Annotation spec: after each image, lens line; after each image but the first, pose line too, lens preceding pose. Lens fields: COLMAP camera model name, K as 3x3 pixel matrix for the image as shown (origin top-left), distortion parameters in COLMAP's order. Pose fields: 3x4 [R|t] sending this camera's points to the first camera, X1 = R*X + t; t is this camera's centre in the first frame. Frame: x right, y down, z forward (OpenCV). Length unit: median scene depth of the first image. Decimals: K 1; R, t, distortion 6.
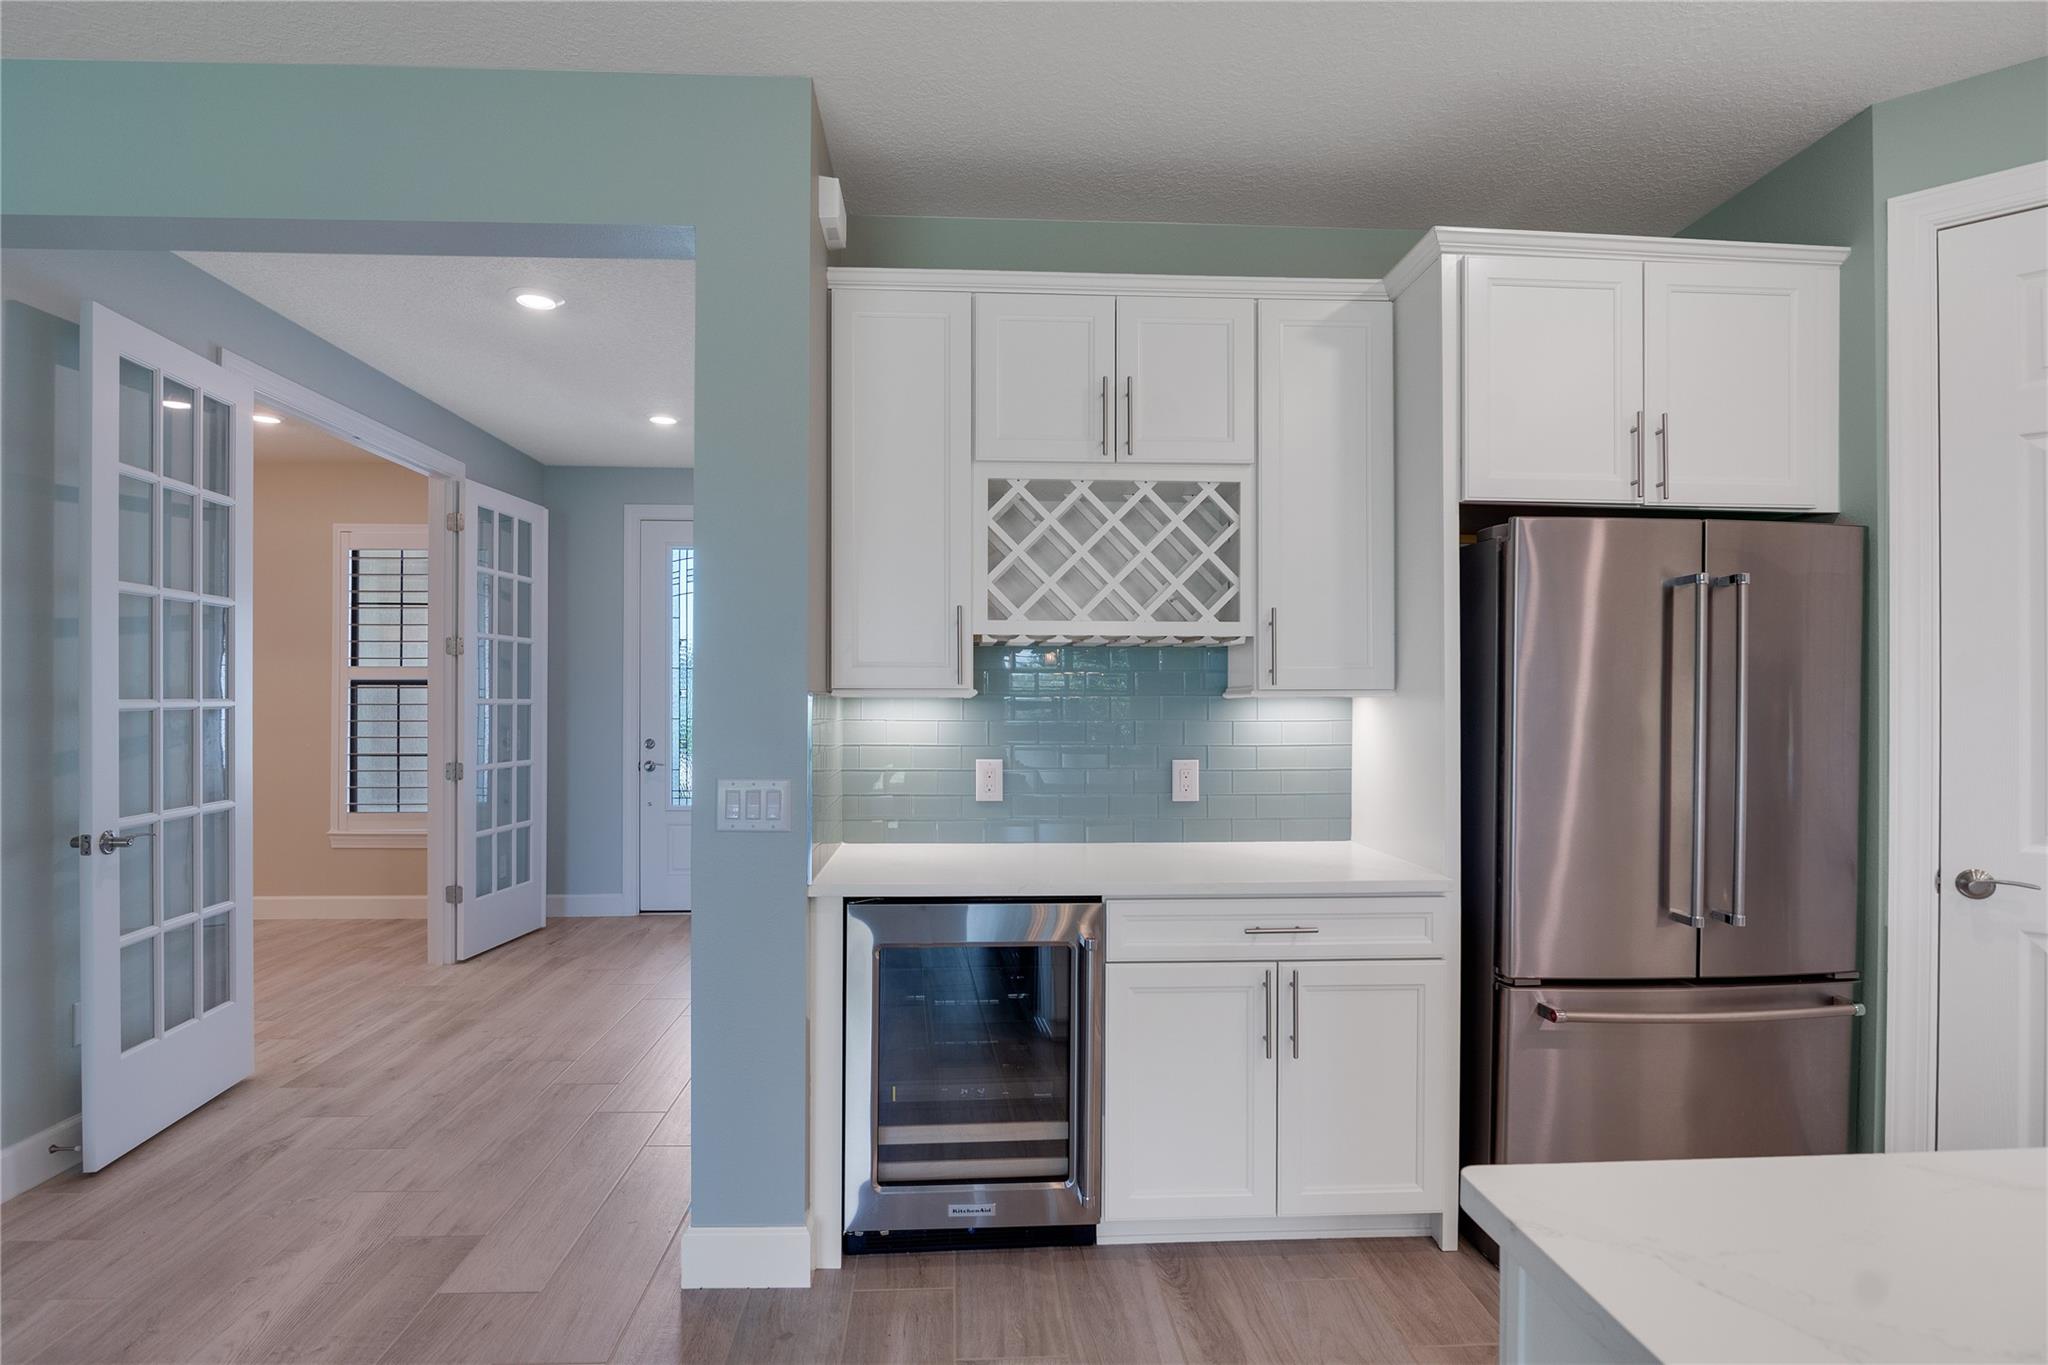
lens RADIAL K [[1011.1, 0, 1004.2], [0, 1011.1, 688.2], [0, 0, 1]] dist [-0.012804, -0.001360]
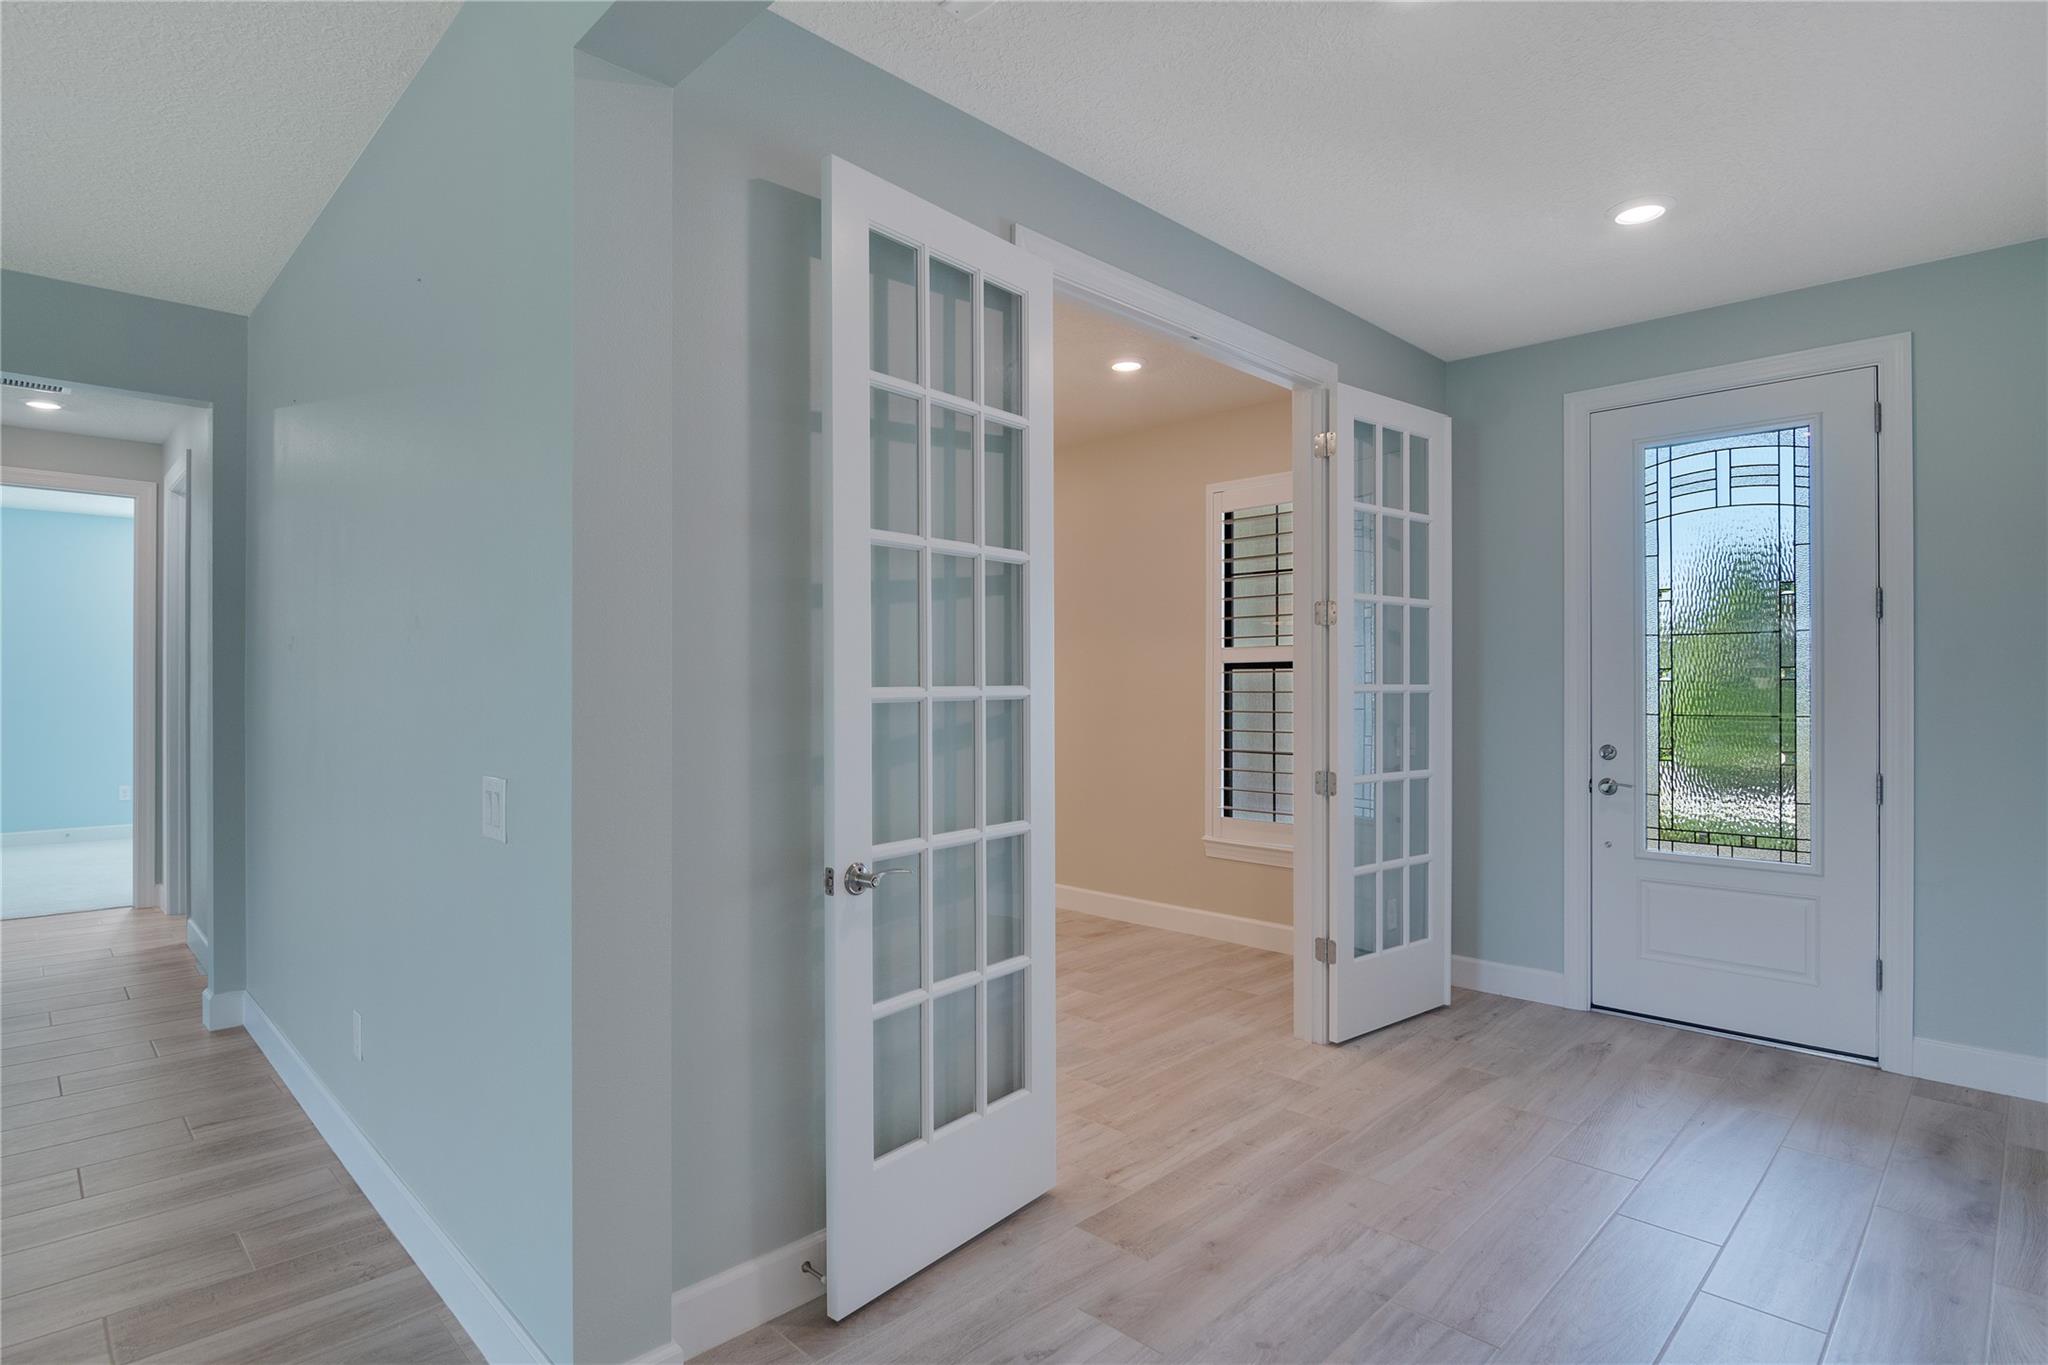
lens RADIAL K [[1045.5, 0, 1000.9], [0, 1045.5, 694.6], [0, 0, 1]] dist [-0.009910, 0.000043]
pose [[0.669018, 0.002772, -0.743241, -0.131325], [0.011885, 0.999825, 0.014428, 0.003814], [0.743151, -0.018486, 0.668868, 0.299799]]
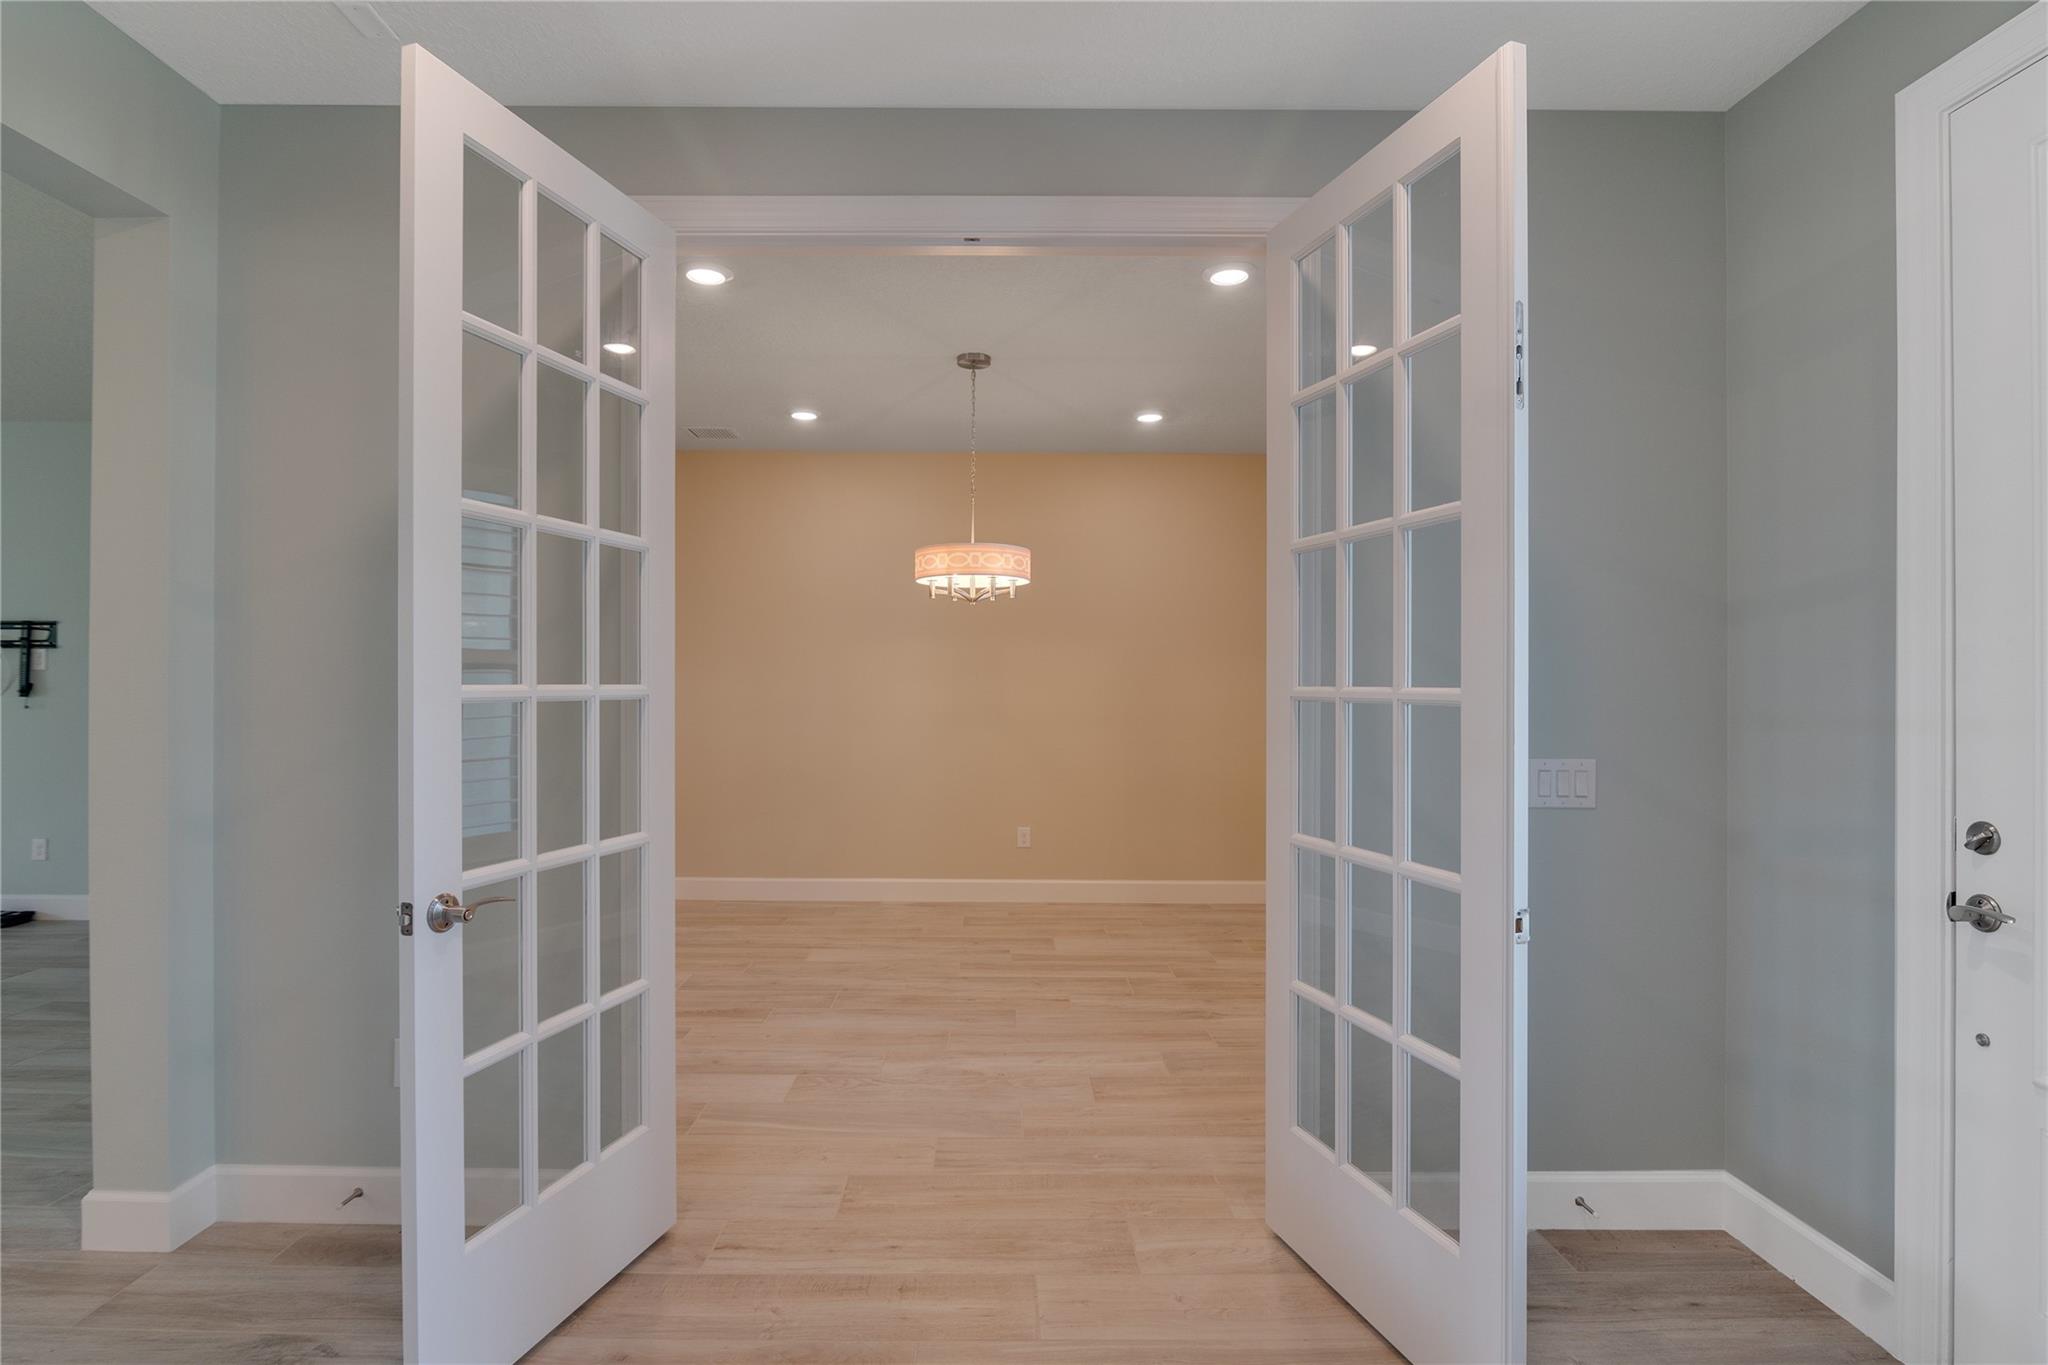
lens RADIAL K [[1011.1, 0, 1004.2], [0, 1011.1, 688.2], [0, 0, 1]] dist [-0.012804, -0.001360]
pose [[-0.045215, 0.003112, -0.998972, -0.046283], [0.009626, 0.999950, 0.002680, 0.007177], [0.998931, -0.009495, -0.045243, 0.839296]]
